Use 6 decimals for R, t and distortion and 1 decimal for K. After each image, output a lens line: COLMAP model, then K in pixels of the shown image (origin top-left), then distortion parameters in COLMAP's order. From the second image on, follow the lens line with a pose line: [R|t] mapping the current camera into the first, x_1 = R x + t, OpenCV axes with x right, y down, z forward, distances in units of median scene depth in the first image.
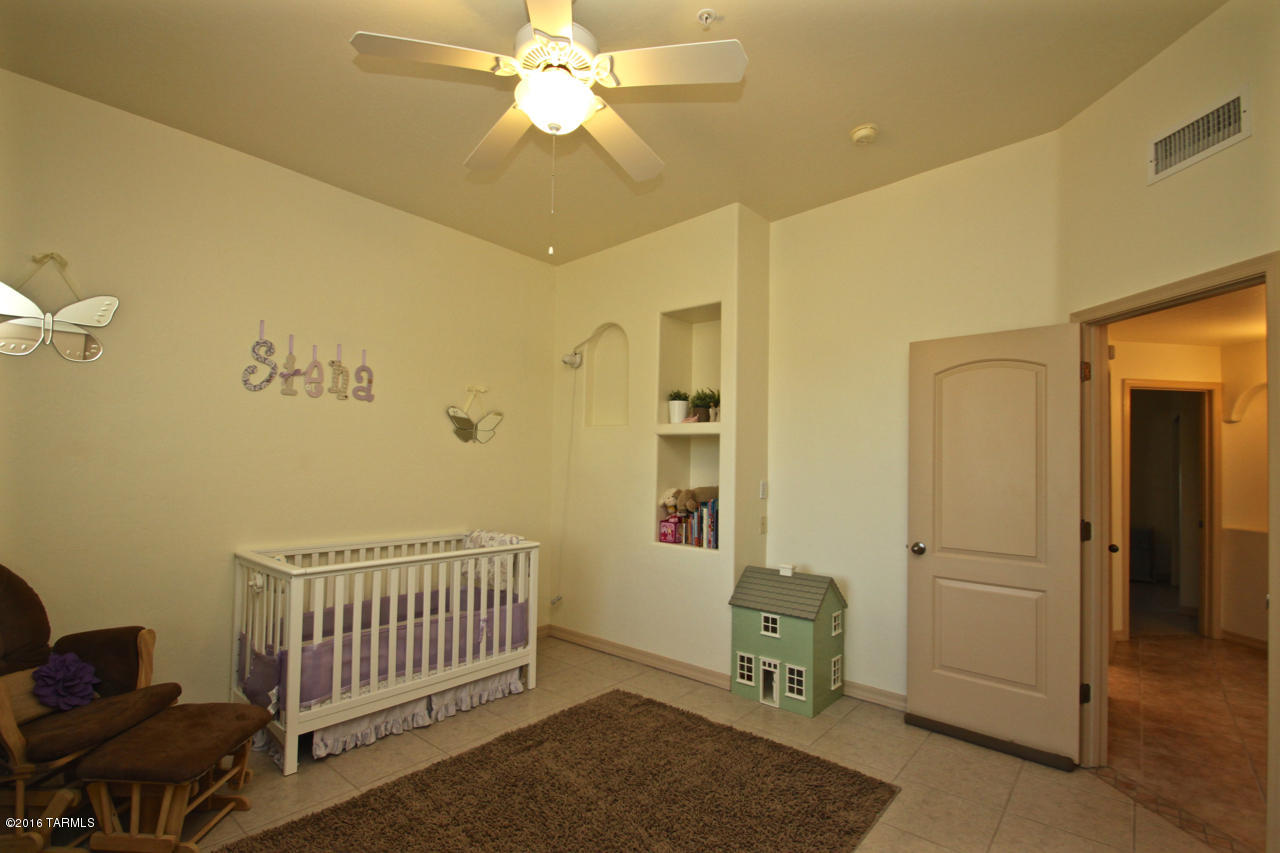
lens RADIAL K [[597.3, 0, 638.5], [0, 597.3, 439.9], [0, 0, 1]] dist [-0.003041, -0.000856]
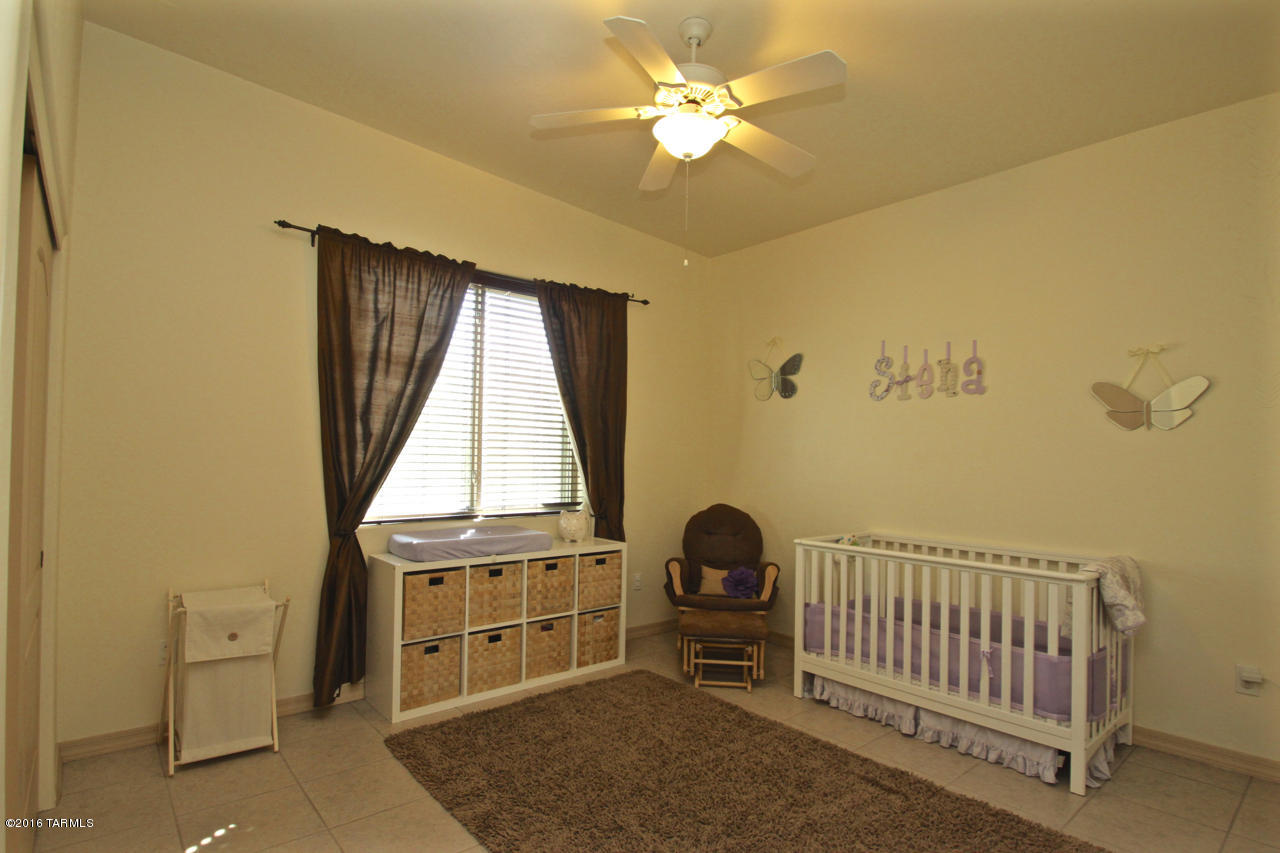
lens RADIAL K [[655.0, 0, 640.4], [0, 655.0, 432.9], [0, 0, 1]] dist [-0.011785, -0.002260]
pose [[-0.166744, -0.052494, -0.984602, 0.701798], [0.026741, 0.997974, -0.057735, 0.044796], [0.985637, -0.035956, -0.165003, 0.708417]]
